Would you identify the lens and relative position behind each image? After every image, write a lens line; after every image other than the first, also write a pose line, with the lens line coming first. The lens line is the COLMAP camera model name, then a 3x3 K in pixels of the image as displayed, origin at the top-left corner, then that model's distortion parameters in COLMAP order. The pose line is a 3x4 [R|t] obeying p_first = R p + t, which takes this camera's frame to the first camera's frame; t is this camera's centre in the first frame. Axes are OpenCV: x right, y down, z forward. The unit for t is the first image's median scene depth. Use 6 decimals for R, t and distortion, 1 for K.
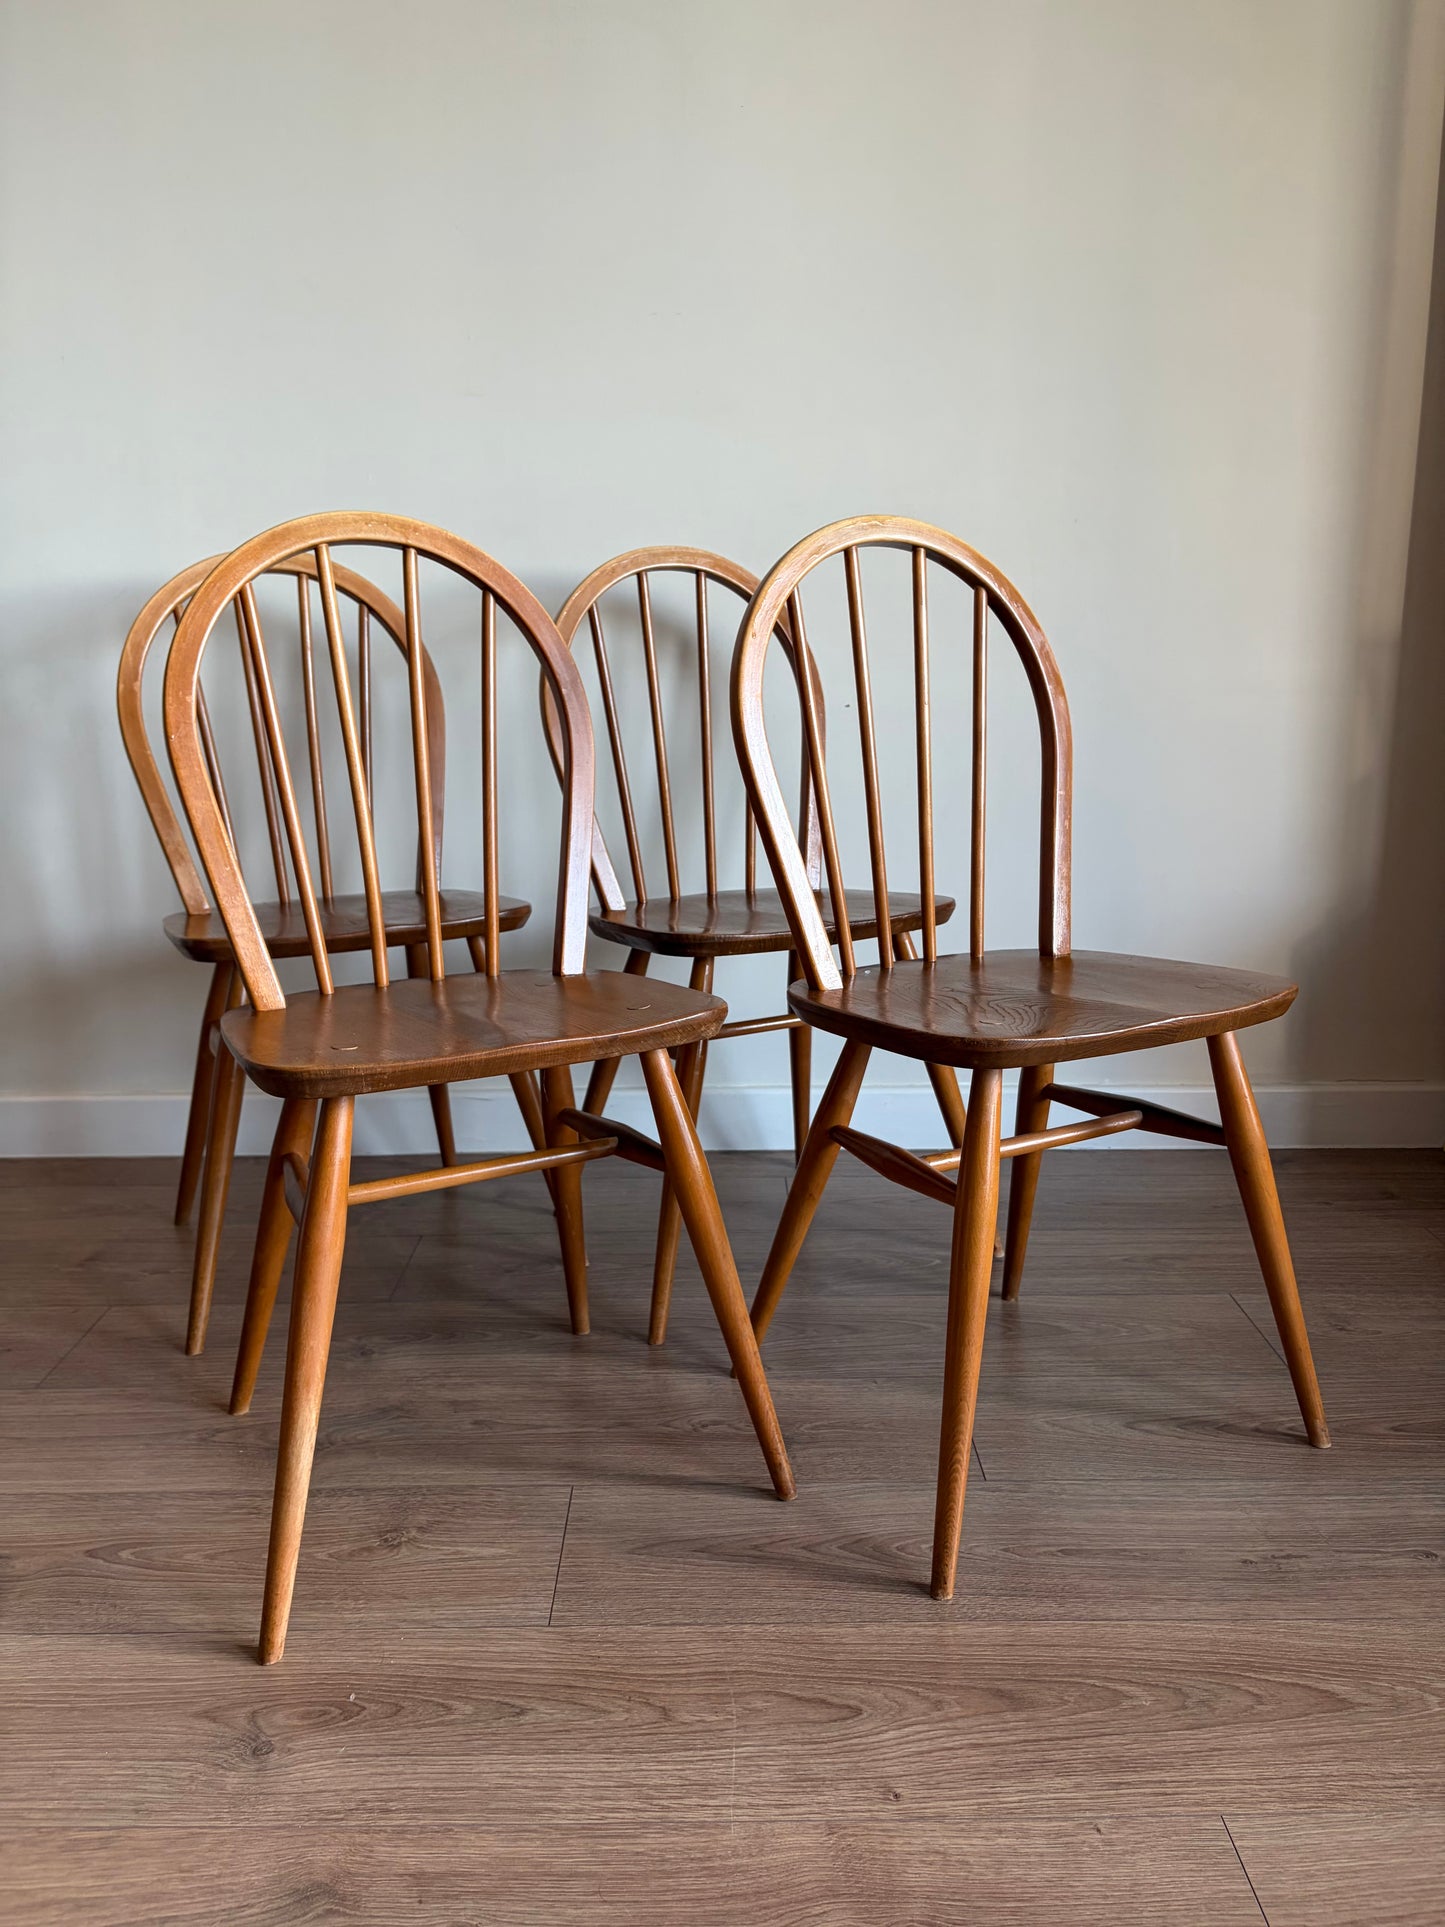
lens RADIAL K [[1359.9, 0, 735.6], [0, 1359.9, 966.9], [0, 0, 1]] dist [0.061997, -0.066004]
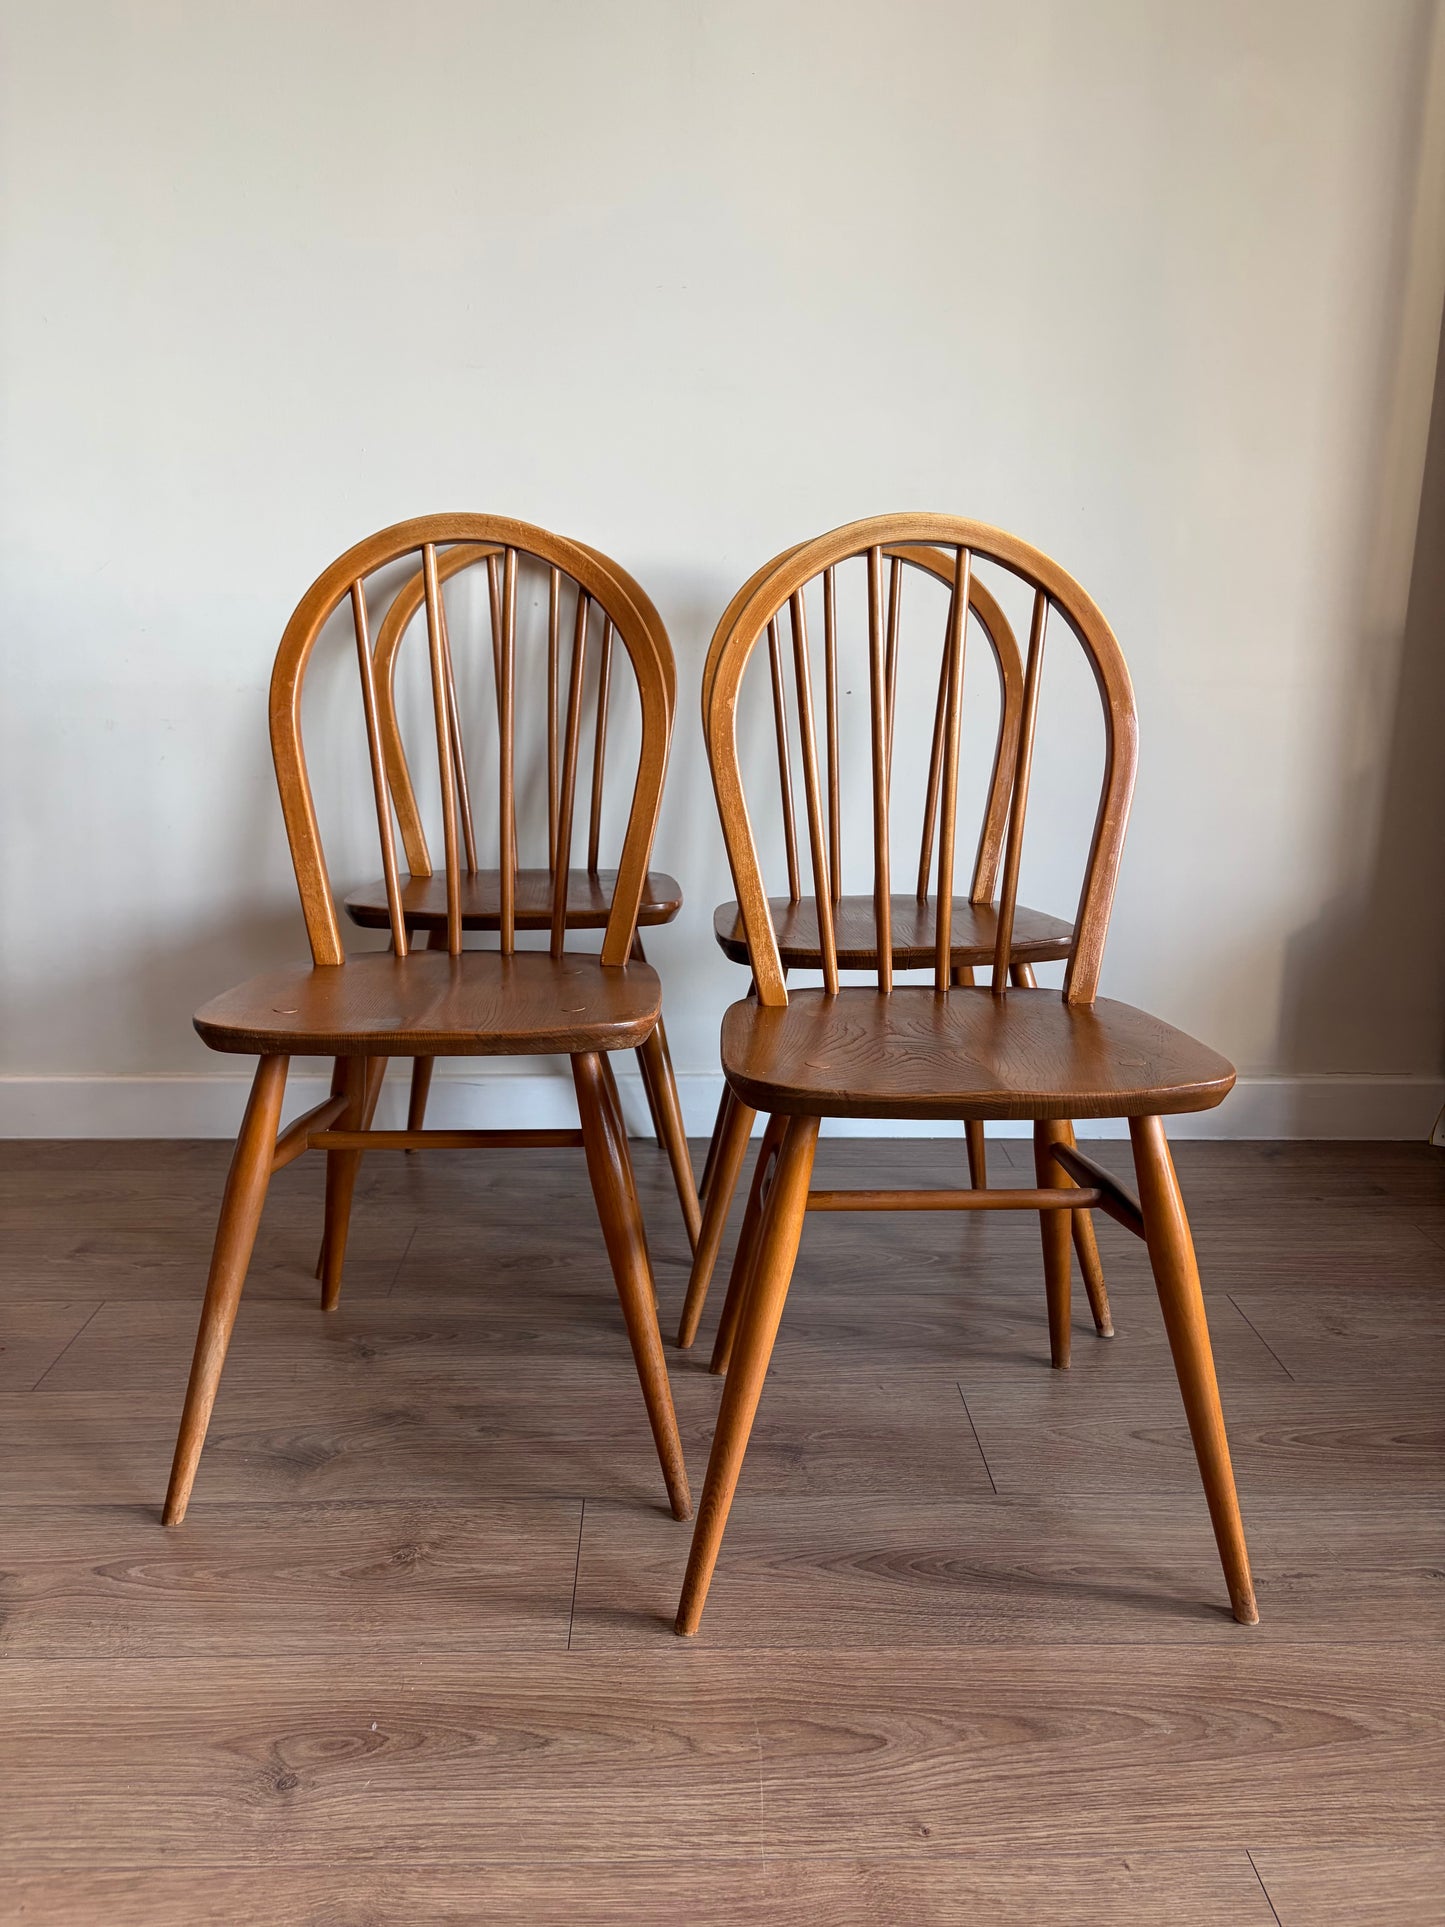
lens RADIAL K [[1359.9, 0, 728.7], [0, 1359.9, 956.8], [0, 0, 1]] dist [0.061997, -0.066004]
pose [[0.999616, 0.012058, 0.024944, -0.047755], [-0.012844, 0.999418, 0.031590, -0.052100], [-0.024549, -0.031898, 0.999190, 0.016438]]
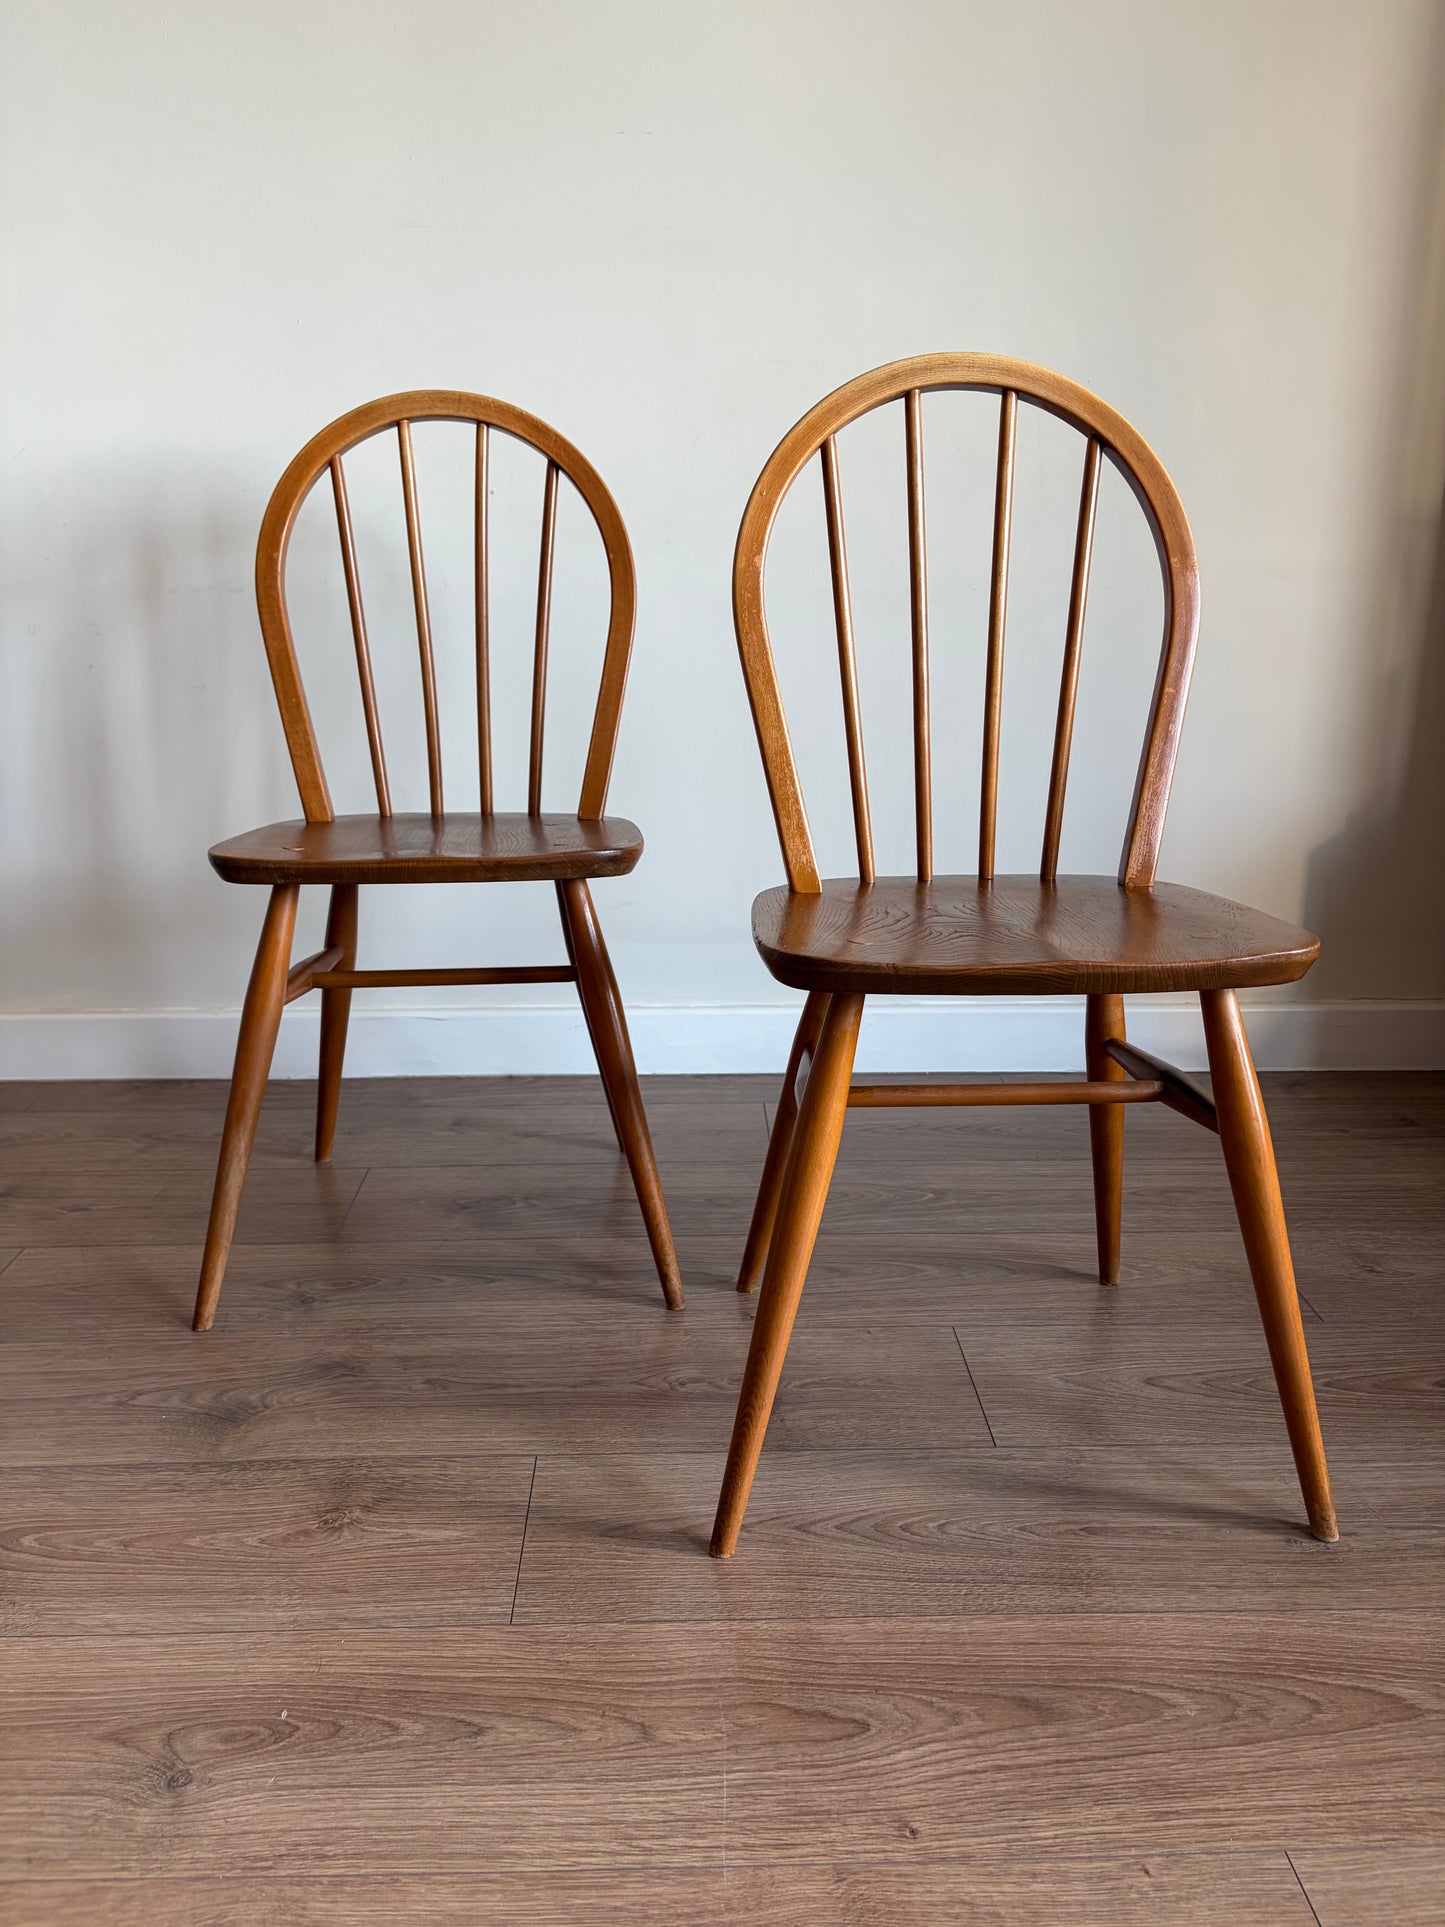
lens RADIAL K [[1359.9, 0, 724.2], [0, 1359.9, 967.8], [0, 0, 1]] dist [0.061997, -0.066004]
pose [[0.999784, 0.001570, 0.020726, -0.017035], [-0.002950, 0.997768, 0.066717, 0.000821], [-0.020575, -0.066763, 0.997557, 0.138806]]
